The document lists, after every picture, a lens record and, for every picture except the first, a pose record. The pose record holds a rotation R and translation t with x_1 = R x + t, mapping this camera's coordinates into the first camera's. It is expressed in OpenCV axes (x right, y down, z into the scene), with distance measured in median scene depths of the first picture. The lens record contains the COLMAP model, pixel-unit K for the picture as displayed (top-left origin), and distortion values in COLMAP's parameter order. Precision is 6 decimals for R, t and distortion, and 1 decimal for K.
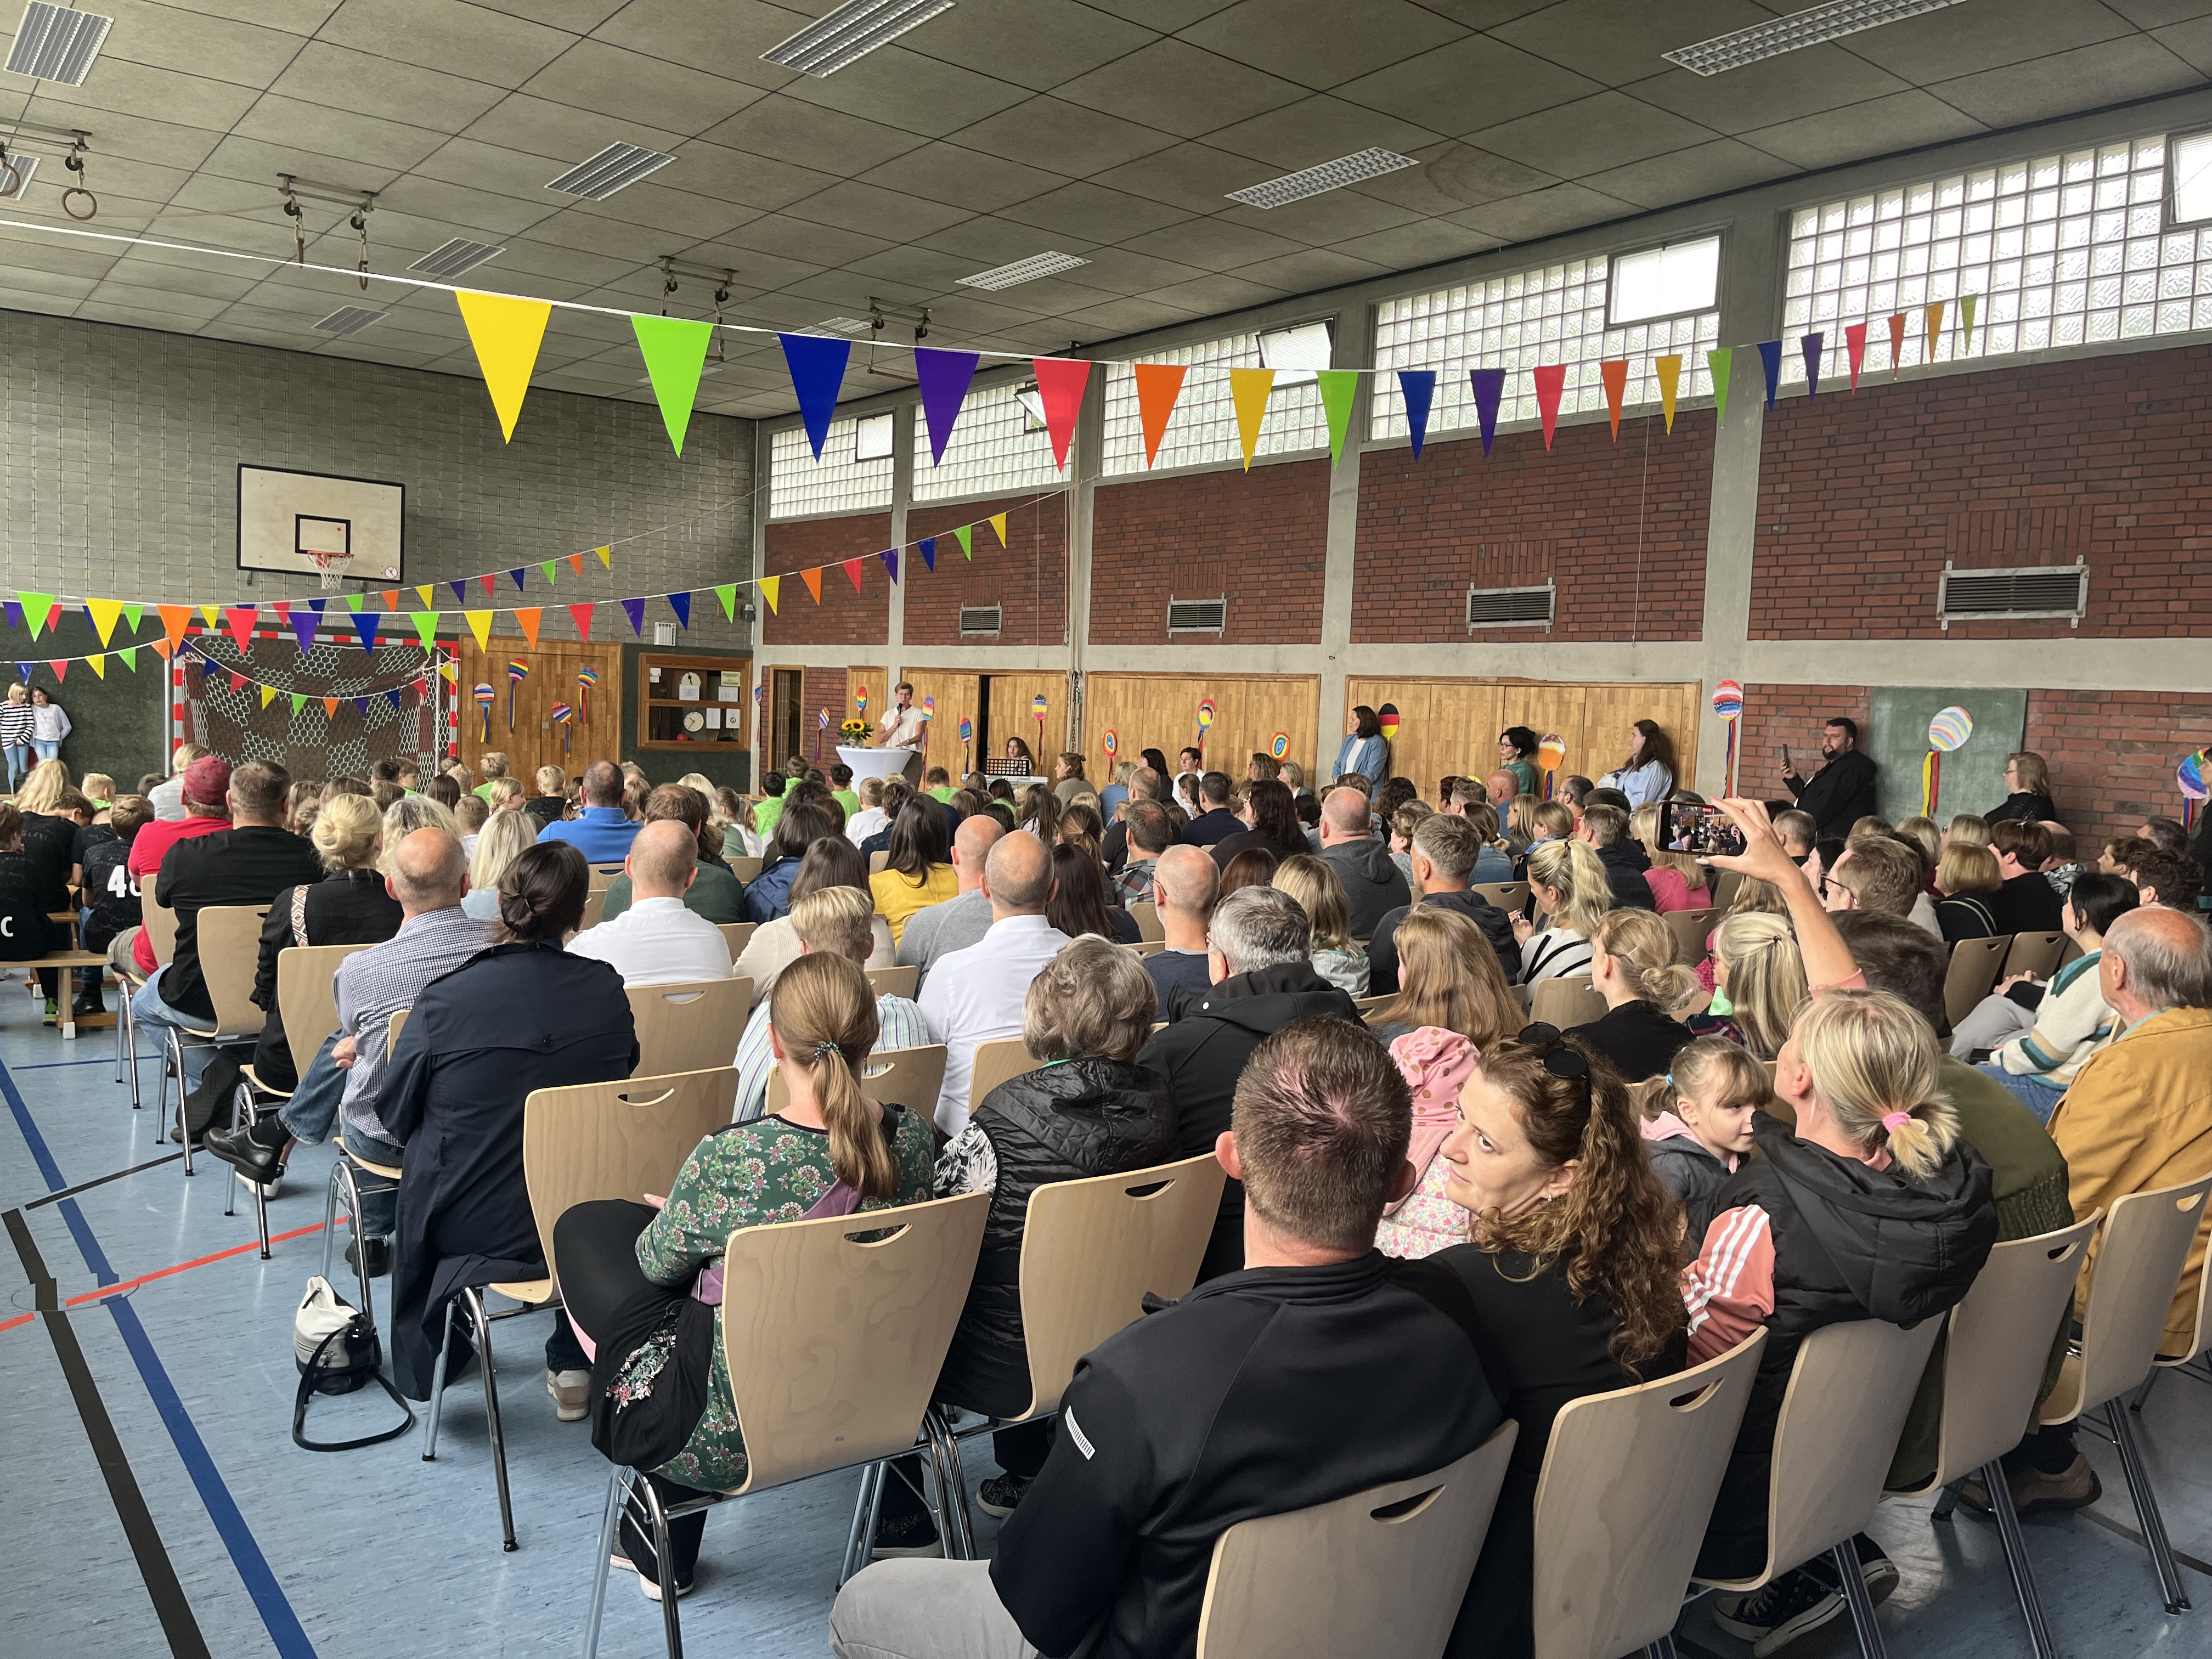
lens RADIAL K [[1664.3, 0, 1106.0], [0, 1664.3, 829.5], [0, 0, 1]] dist [0.065781, -0.047601]
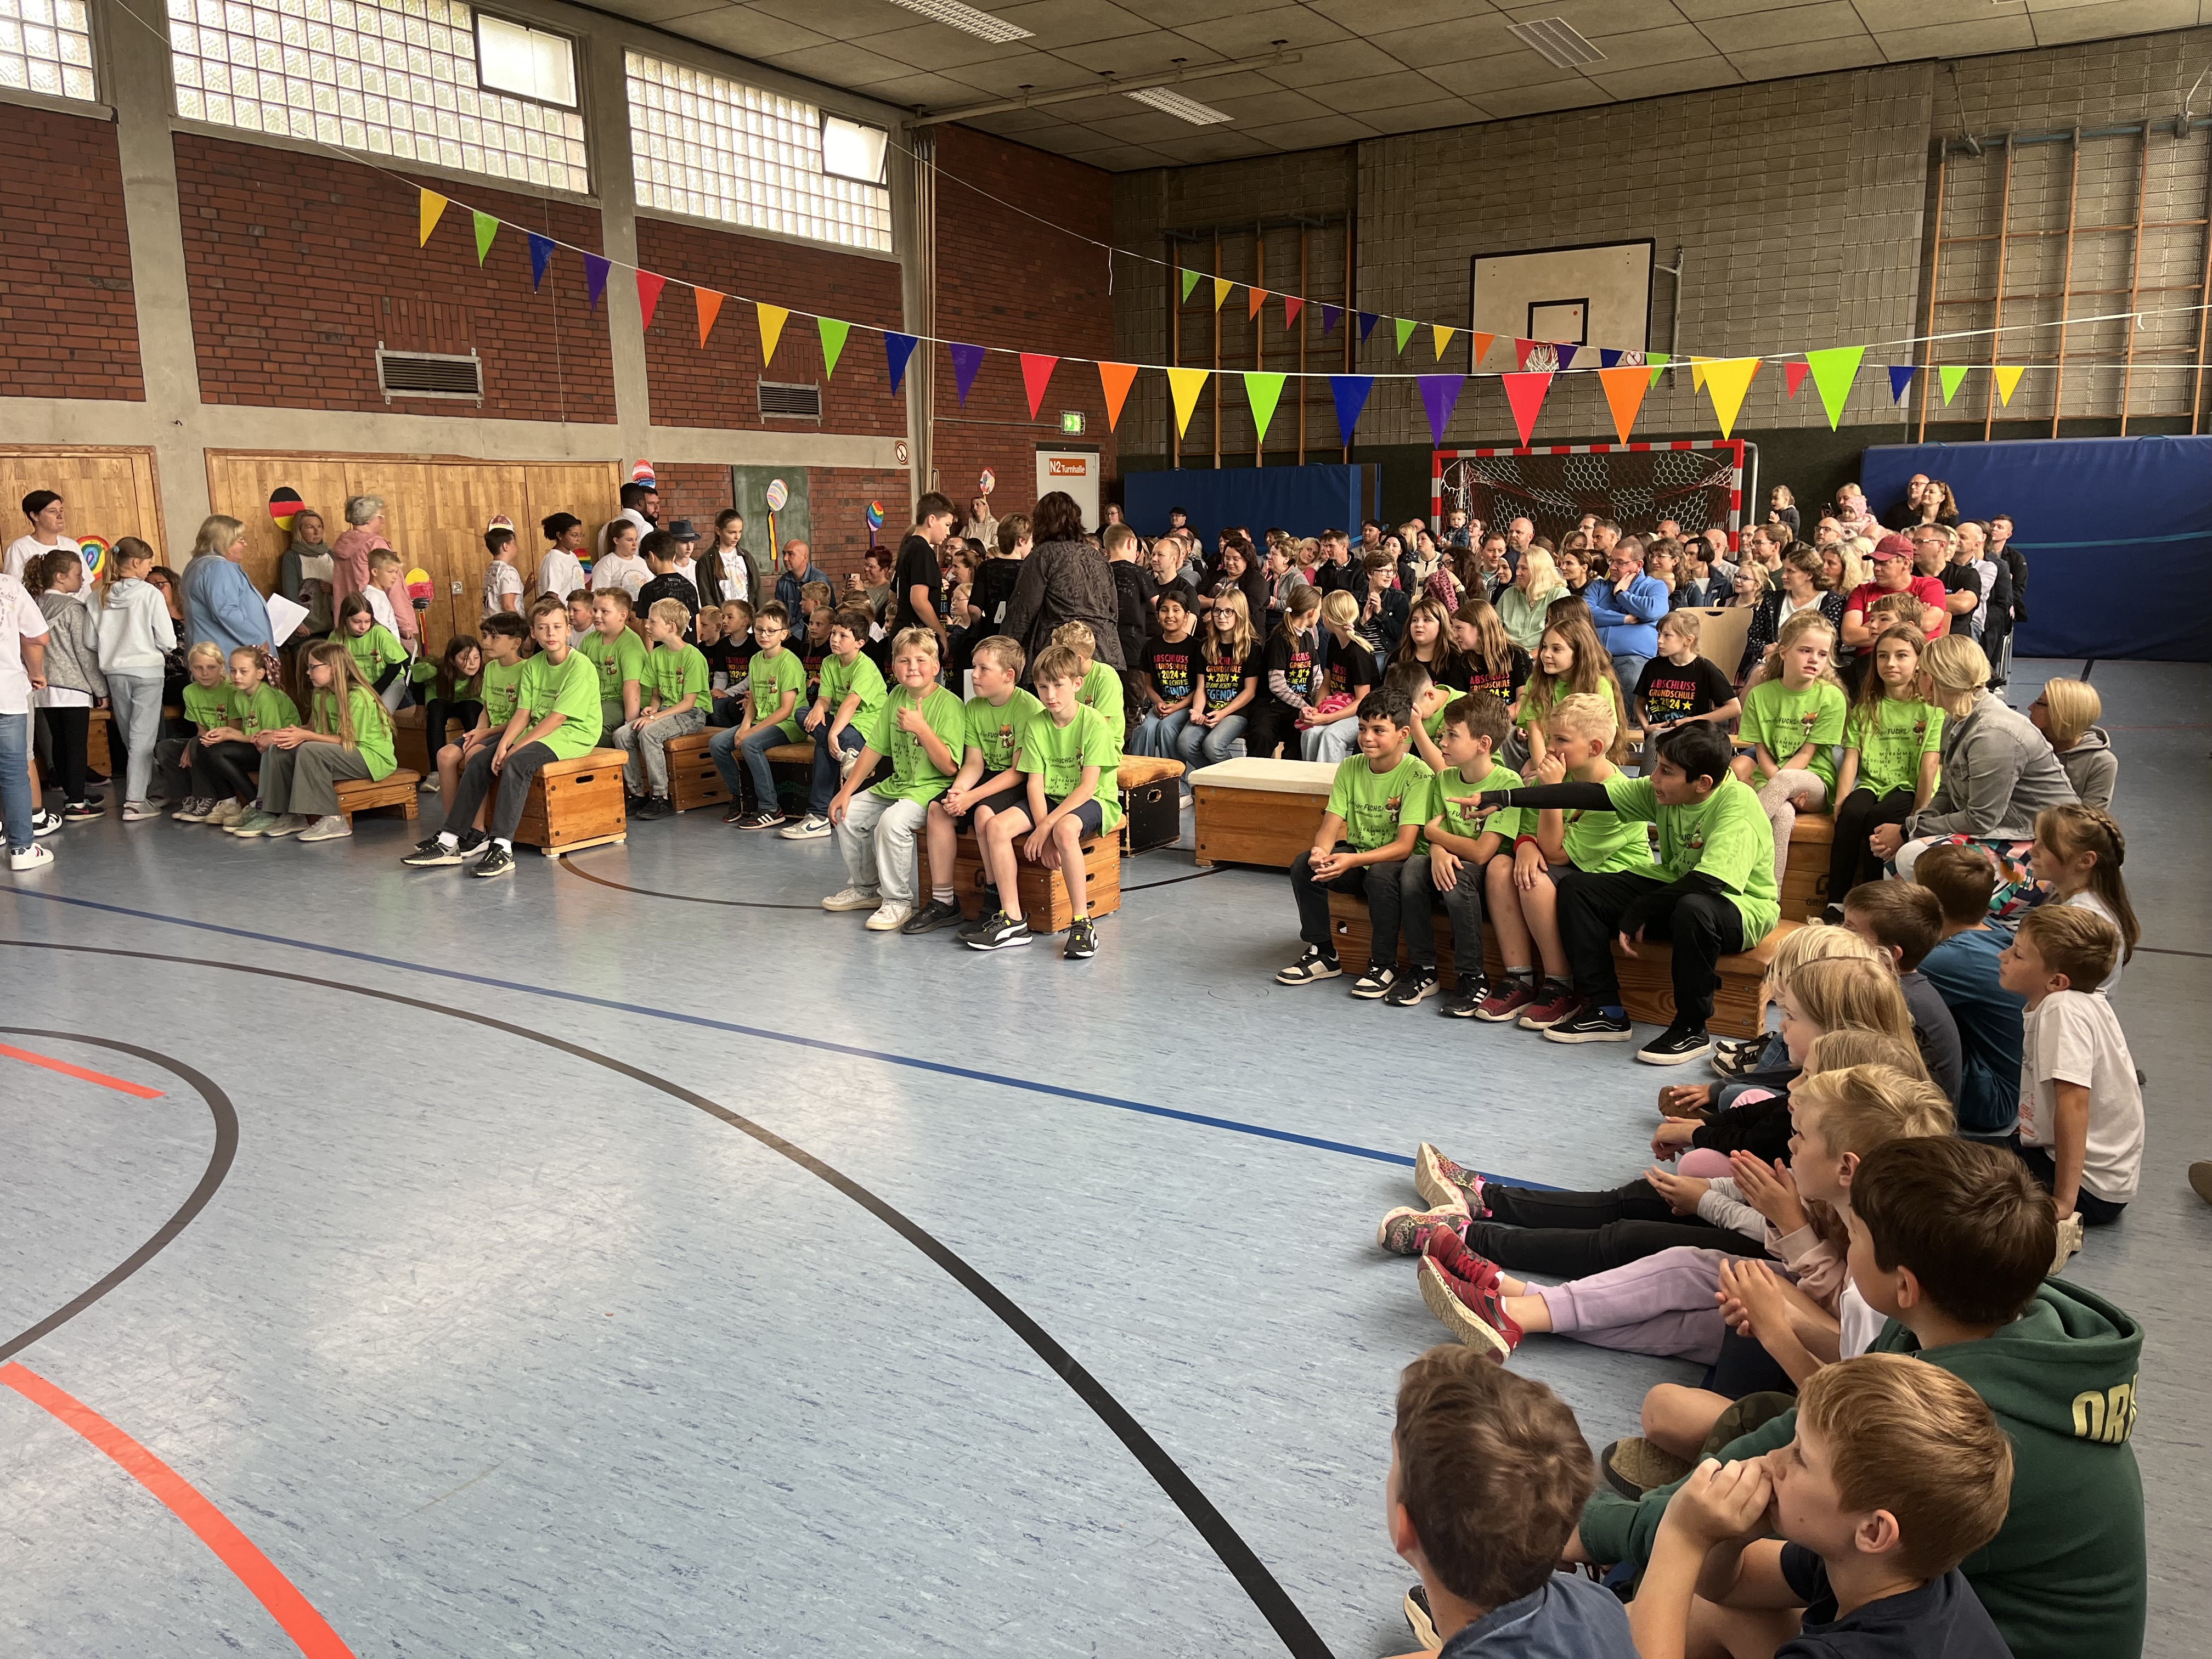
lens RADIAL K [[1664.3, 0, 1106.0], [0, 1664.3, 829.5], [0, 0, 1]] dist [0.065781, -0.047601]
pose [[-0.347584, -0.220569, 0.911337, -0.795918], [0.064151, 0.964067, 0.257799, -0.110653], [-0.935452, 0.148070, -0.320945, 1.014441]]
